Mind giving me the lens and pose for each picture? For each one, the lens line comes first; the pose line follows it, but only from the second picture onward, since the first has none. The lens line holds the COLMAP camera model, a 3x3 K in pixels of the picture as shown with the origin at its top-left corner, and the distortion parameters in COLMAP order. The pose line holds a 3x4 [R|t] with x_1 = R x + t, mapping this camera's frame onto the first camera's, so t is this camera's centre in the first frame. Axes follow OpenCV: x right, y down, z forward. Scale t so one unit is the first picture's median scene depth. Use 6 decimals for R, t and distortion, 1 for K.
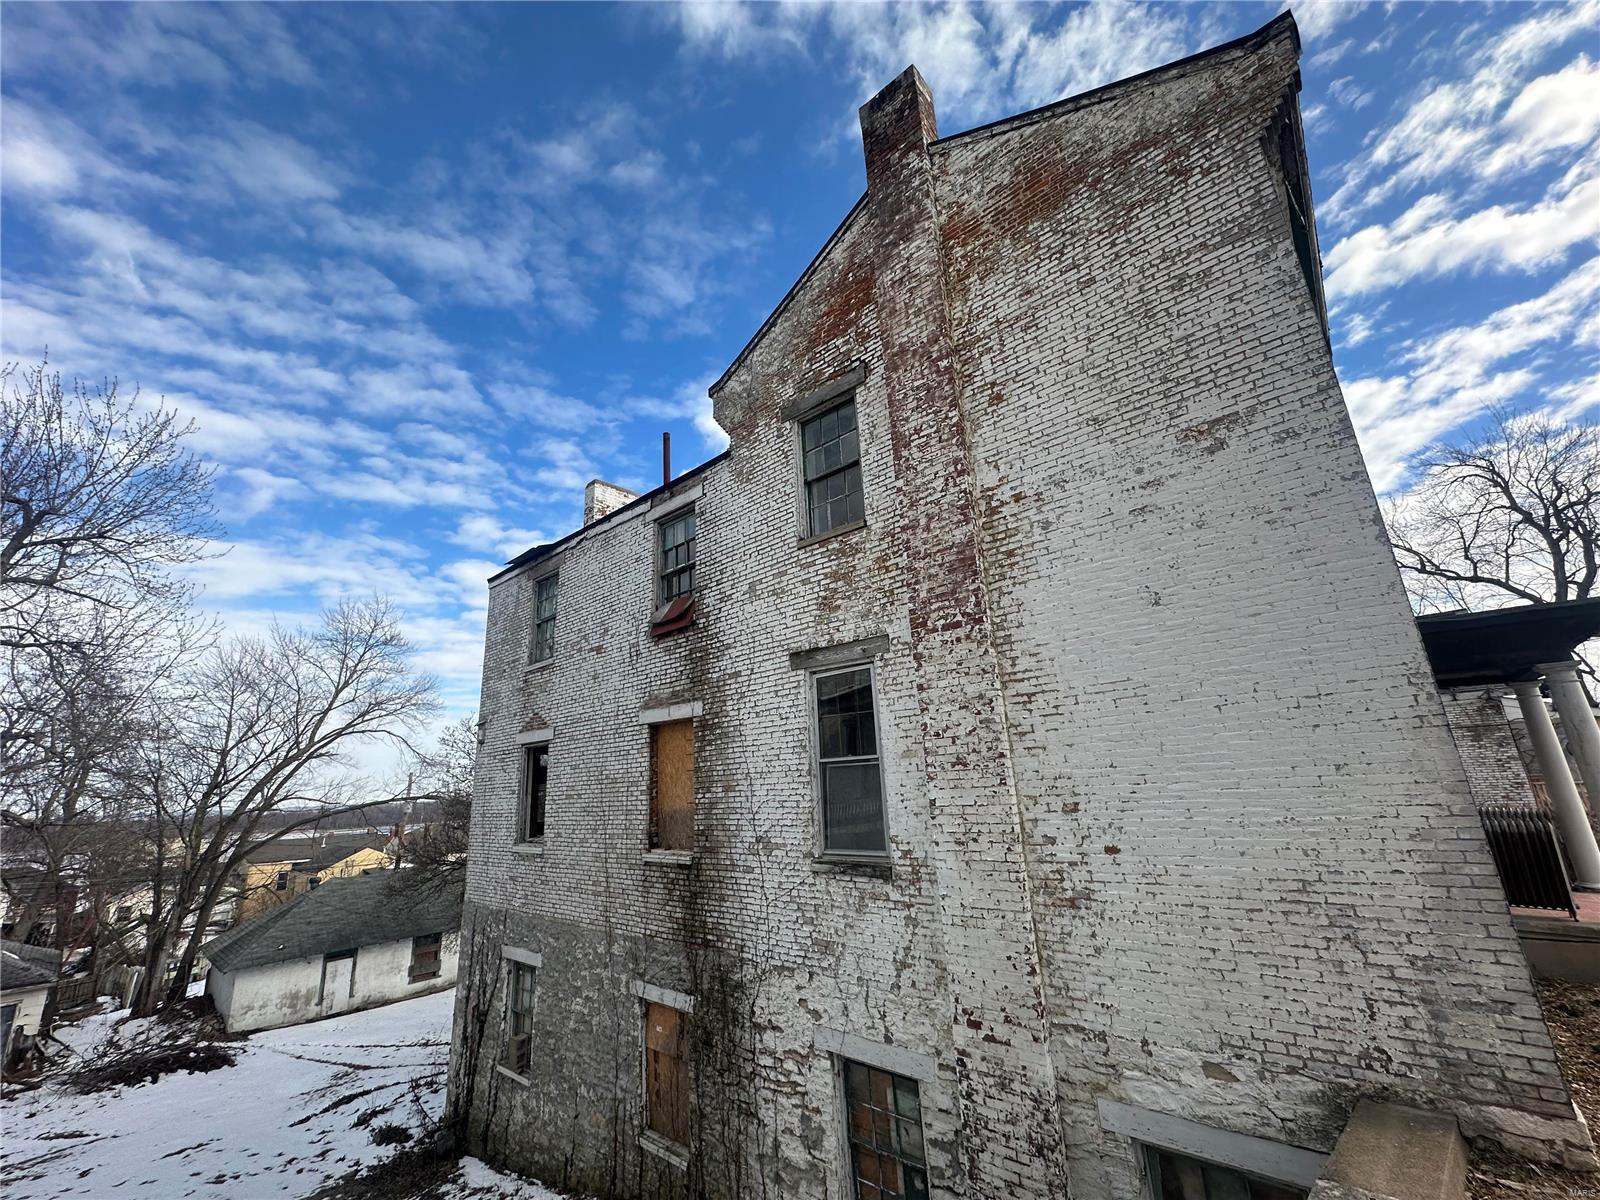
lens RADIAL K [[643.2, 0, 798.8], [0, 643.2, 602.7], [0, 0, 1]] dist [-0.002665, 0.000480]
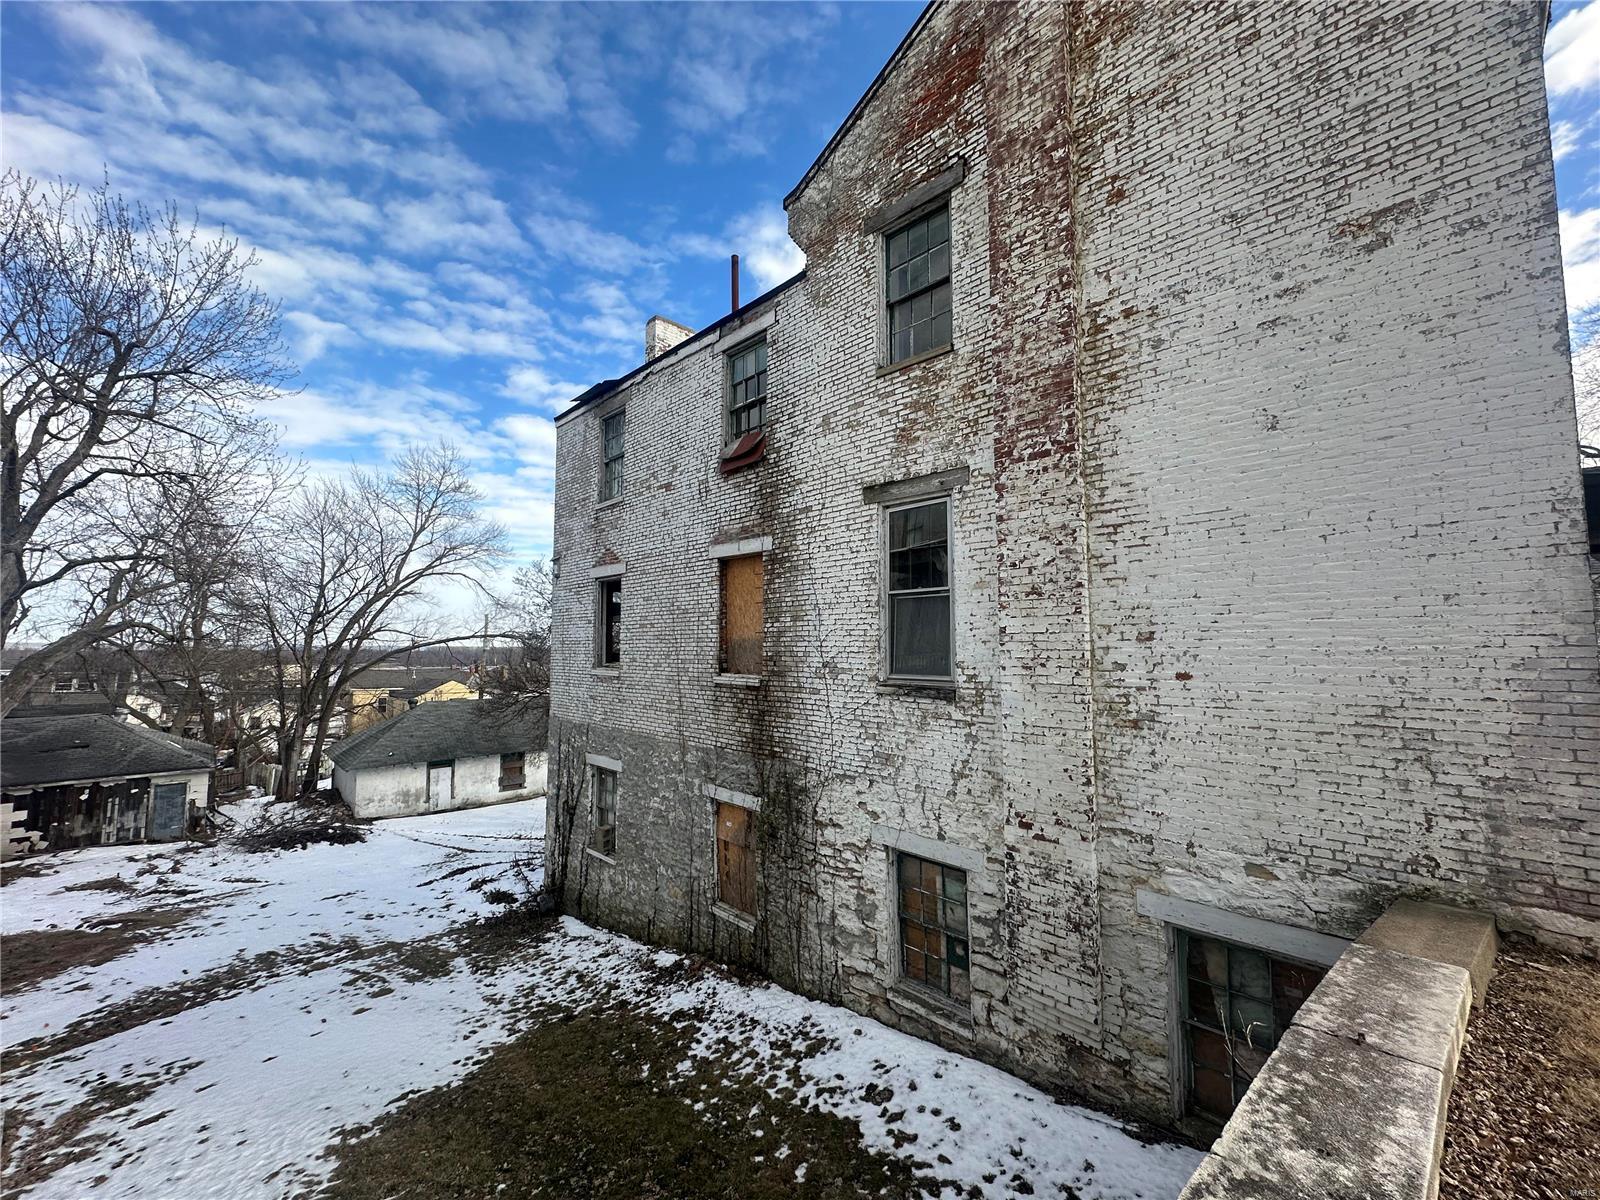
lens RADIAL K [[643.2, 0, 798.1], [0, 643.2, 603.9], [0, 0, 1]] dist [-0.002665, 0.000480]
pose [[0.996206, 0.045527, -0.074172, -0.036019], [-0.029215, 0.977744, 0.207757, 0.057423], [0.081980, -0.204802, 0.975364, -0.013168]]
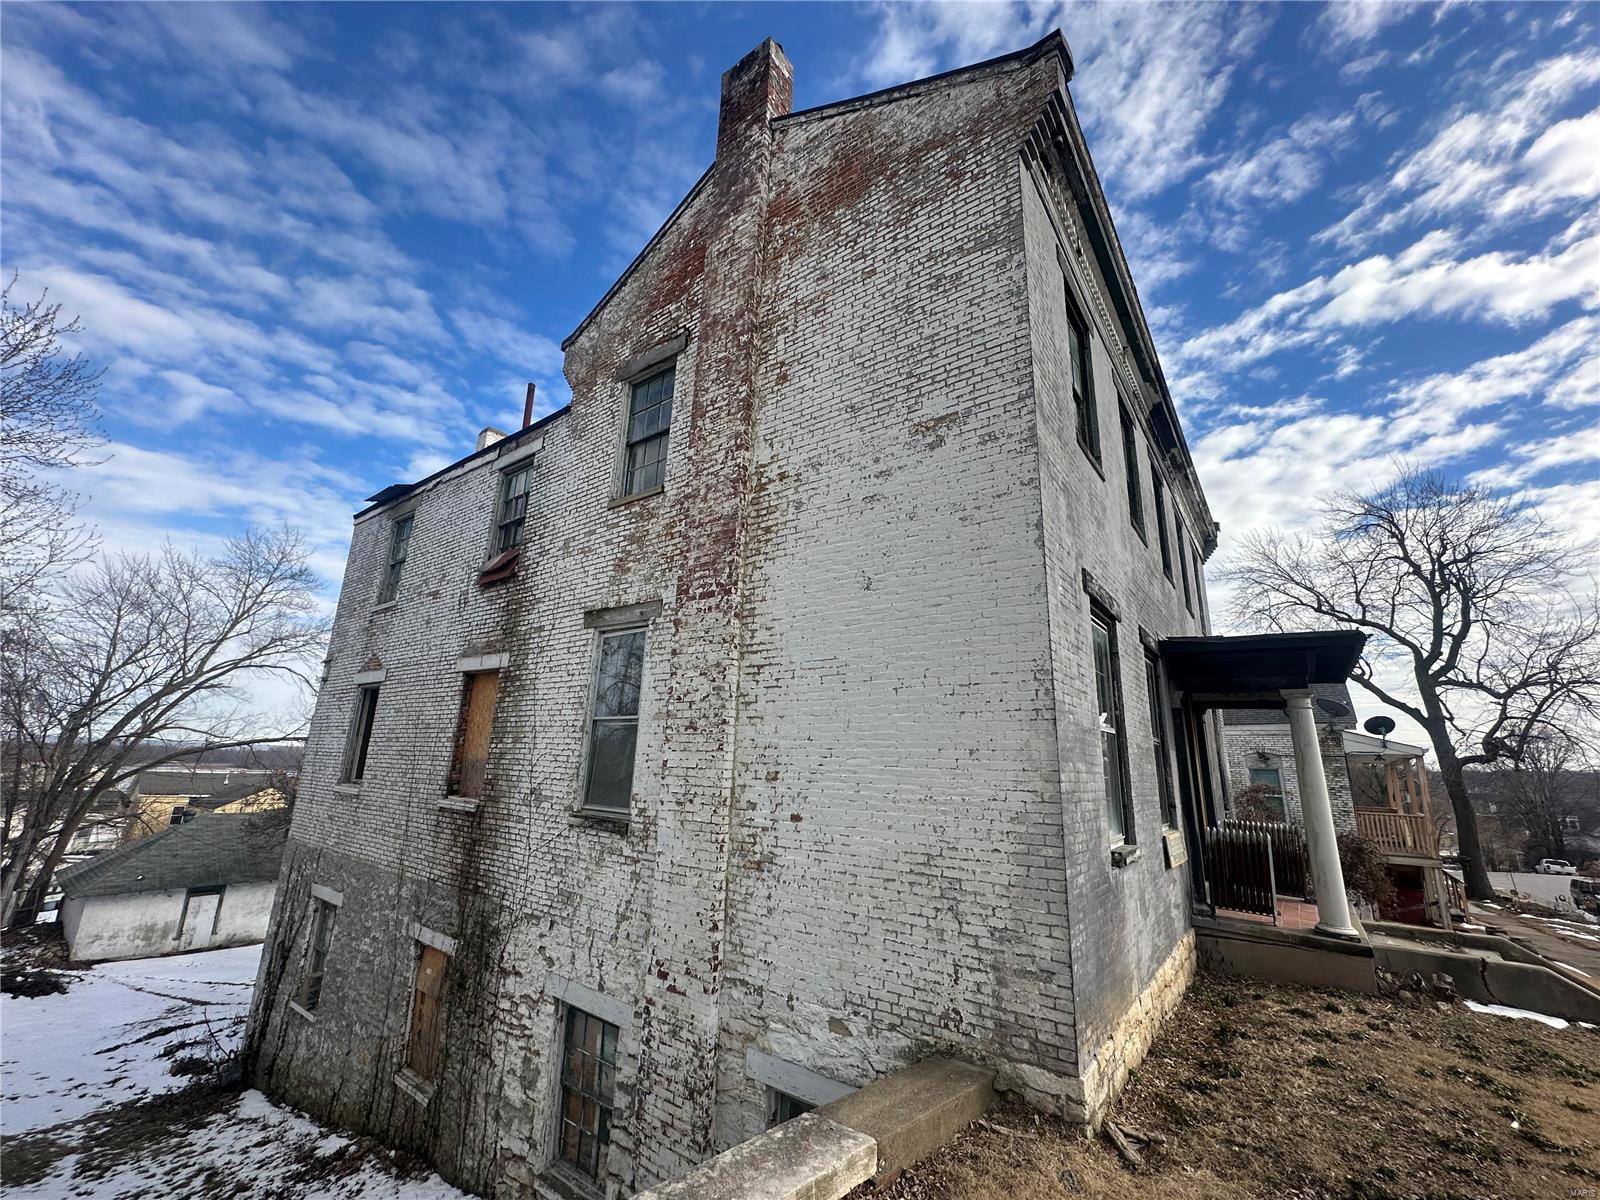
lens RADIAL K [[643.2, 0, 795.8], [0, 643.2, 600.1], [0, 0, 1]] dist [-0.002665, 0.000480]
pose [[0.993467, 0.097998, 0.058473, 0.282120], [-0.099439, 0.994795, 0.022259, 0.006718], [-0.055987, -0.027928, 0.998041, -0.024643]]
